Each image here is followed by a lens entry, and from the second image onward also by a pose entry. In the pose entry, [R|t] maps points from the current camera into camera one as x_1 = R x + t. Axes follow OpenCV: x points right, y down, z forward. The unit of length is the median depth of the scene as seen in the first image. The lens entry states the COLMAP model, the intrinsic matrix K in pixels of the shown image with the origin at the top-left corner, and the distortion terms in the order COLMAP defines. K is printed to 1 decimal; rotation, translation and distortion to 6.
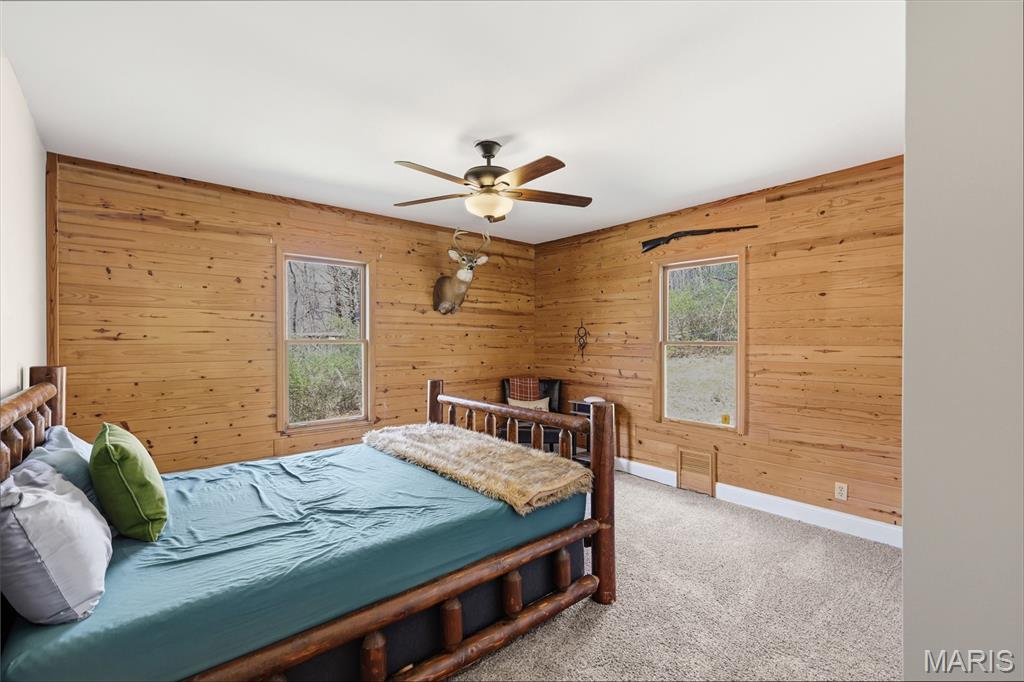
lens RADIAL K [[446.6, 0, 513.3], [0, 446.6, 341.6], [0, 0, 1]] dist [0.002665, -0.001418]
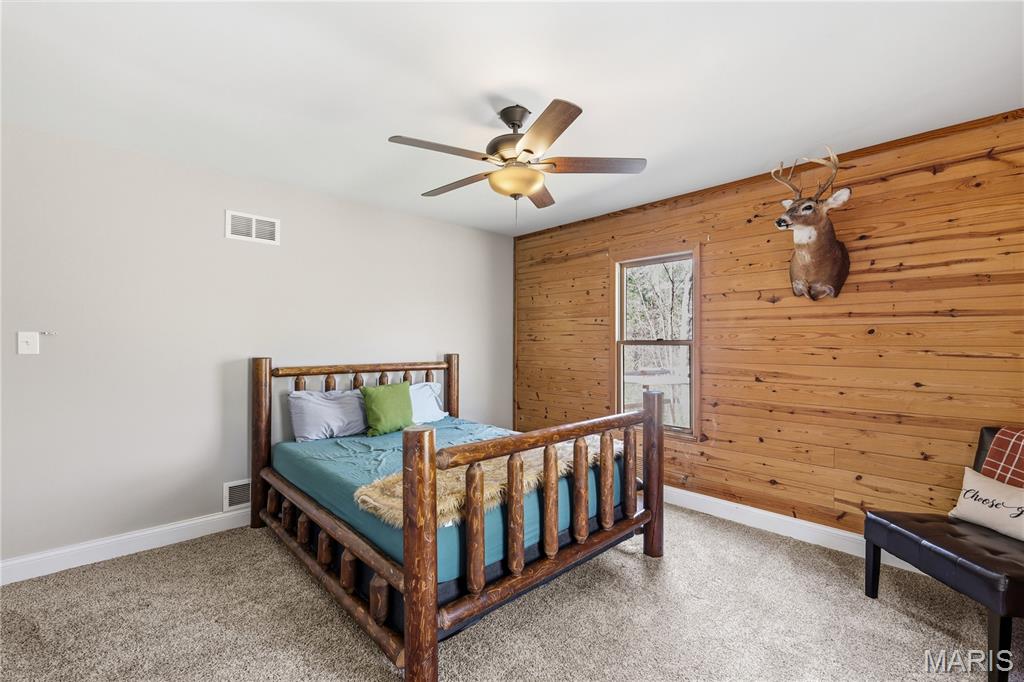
lens RADIAL K [[446.6, 0, 513.5], [0, 446.6, 339.8], [0, 0, 1]] dist [0.002665, -0.001418]
pose [[0.040180, -0.002995, -0.999188, 0.575867], [-0.003238, 0.999990, -0.003127, -0.002153], [0.999187, 0.003361, 0.040169, 0.697391]]
